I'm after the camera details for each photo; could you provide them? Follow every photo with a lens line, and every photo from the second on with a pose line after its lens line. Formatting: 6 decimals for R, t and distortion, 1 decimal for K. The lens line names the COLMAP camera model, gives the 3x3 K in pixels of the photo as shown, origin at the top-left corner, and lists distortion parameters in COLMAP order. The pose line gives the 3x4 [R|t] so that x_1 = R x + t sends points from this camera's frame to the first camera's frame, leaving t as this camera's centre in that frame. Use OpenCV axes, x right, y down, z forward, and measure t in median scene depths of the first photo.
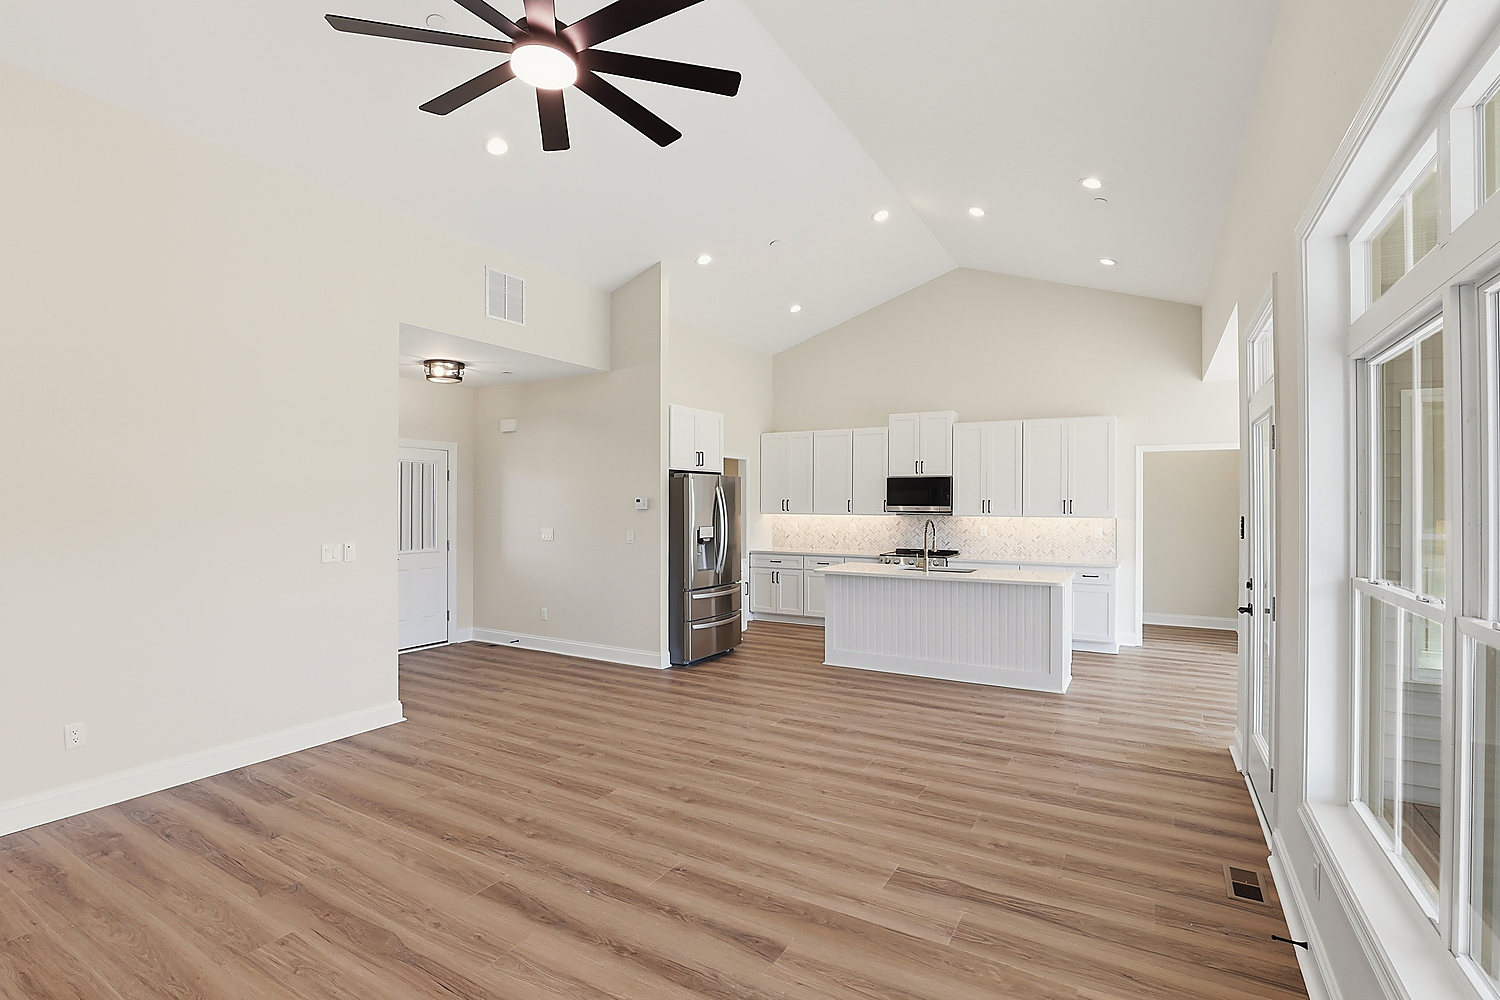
lens RADIAL K [[691.6, 0, 756.8], [0, 691.6, 503.3], [0, 0, 1]] dist [0.000634, 0.000022]
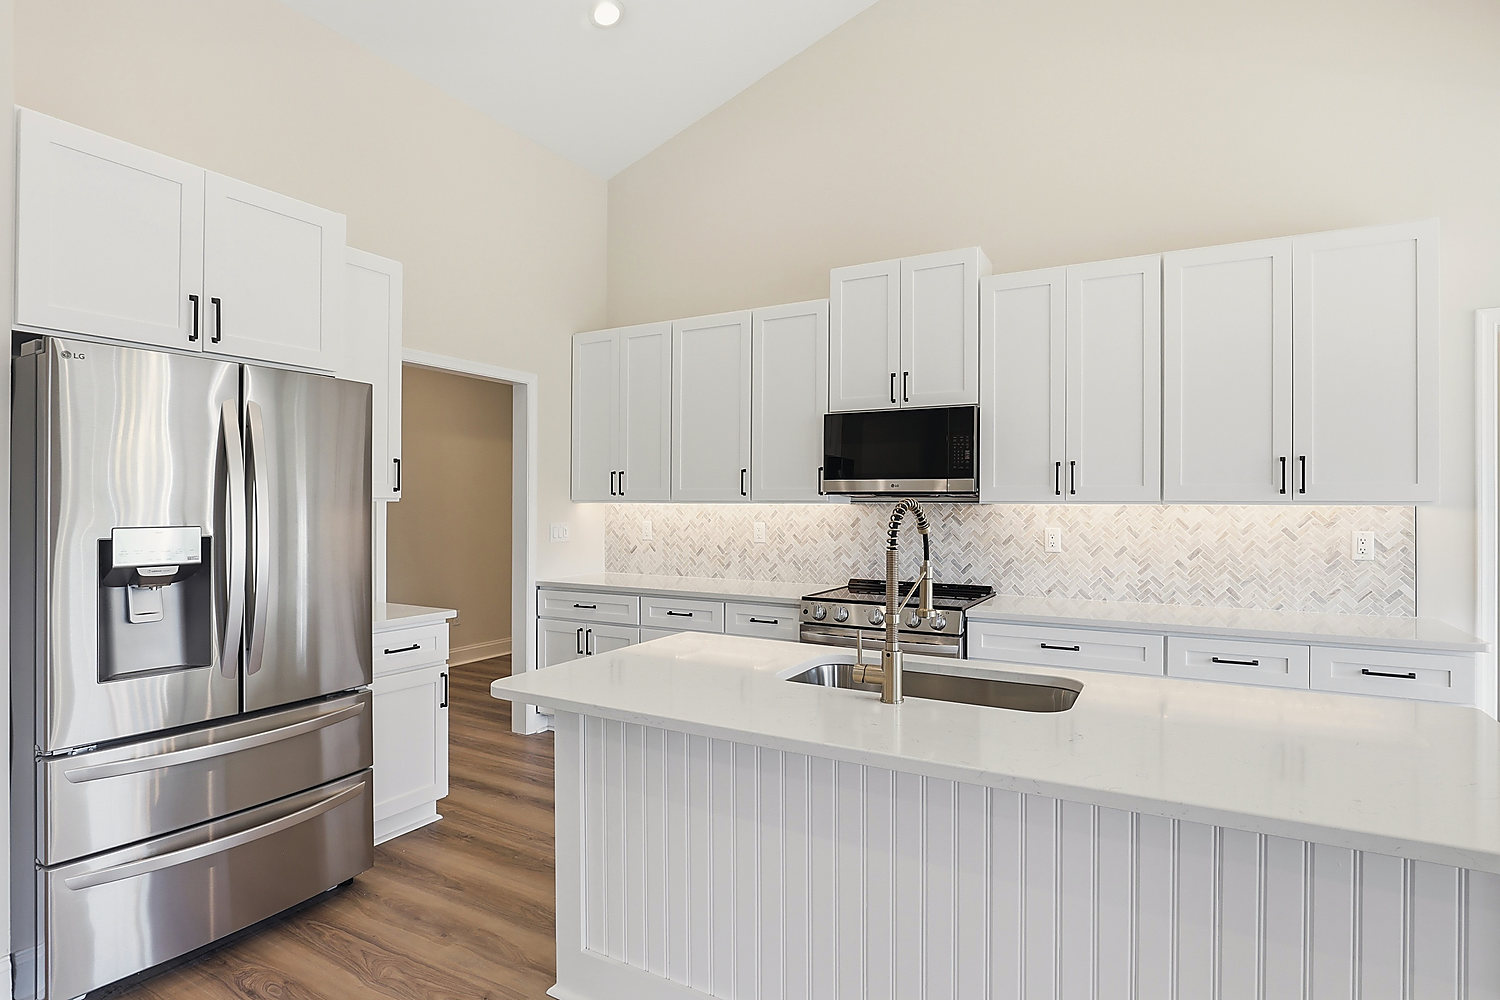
lens RADIAL K [[780.0, 0, 744.2], [0, 780.0, 503.0], [0, 0, 1]] dist [-0.004582, -0.000218]
pose [[0.999997, -0.000353, -0.002264, 0.140114], [0.000347, 0.999996, -0.002838, 0.019189], [0.002265, 0.002837, 0.999993, 0.520663]]
